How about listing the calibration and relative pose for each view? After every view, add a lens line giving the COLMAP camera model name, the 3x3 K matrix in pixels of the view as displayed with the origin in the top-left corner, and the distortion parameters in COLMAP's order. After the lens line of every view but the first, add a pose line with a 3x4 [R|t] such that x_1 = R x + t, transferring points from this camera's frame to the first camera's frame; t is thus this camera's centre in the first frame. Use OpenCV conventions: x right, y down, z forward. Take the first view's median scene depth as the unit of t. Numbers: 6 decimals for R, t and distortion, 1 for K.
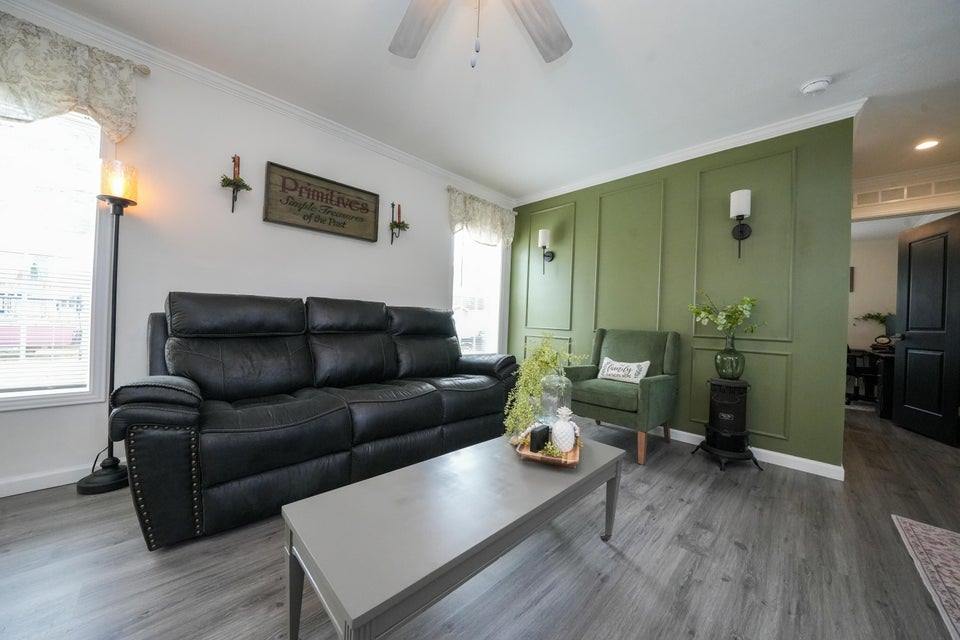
lens RADIAL K [[331.5, 0, 477.5], [0, 331.5, 320.7], [0, 0, 1]] dist [-0.020438, 0.000003]
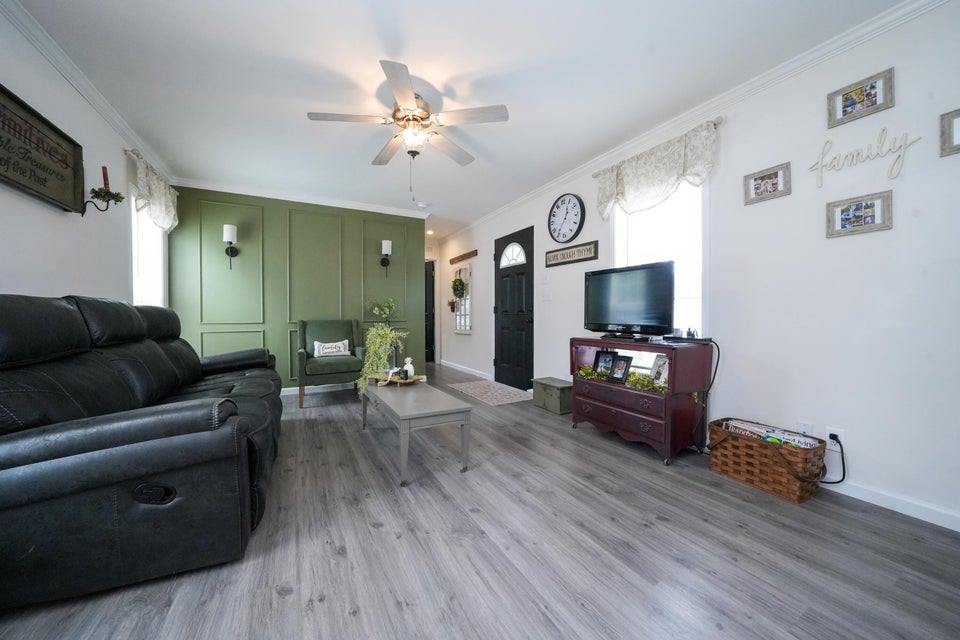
lens RADIAL K [[342.4, 0, 481.9], [0, 342.4, 320.9], [0, 0, 1]] dist [-0.022264, 0.004087]
pose [[0.259565, -0.054381, 0.964193, -0.837783], [0.012637, 0.998519, 0.052916, -0.040204], [-0.965643, -0.001550, 0.259868, -0.008155]]
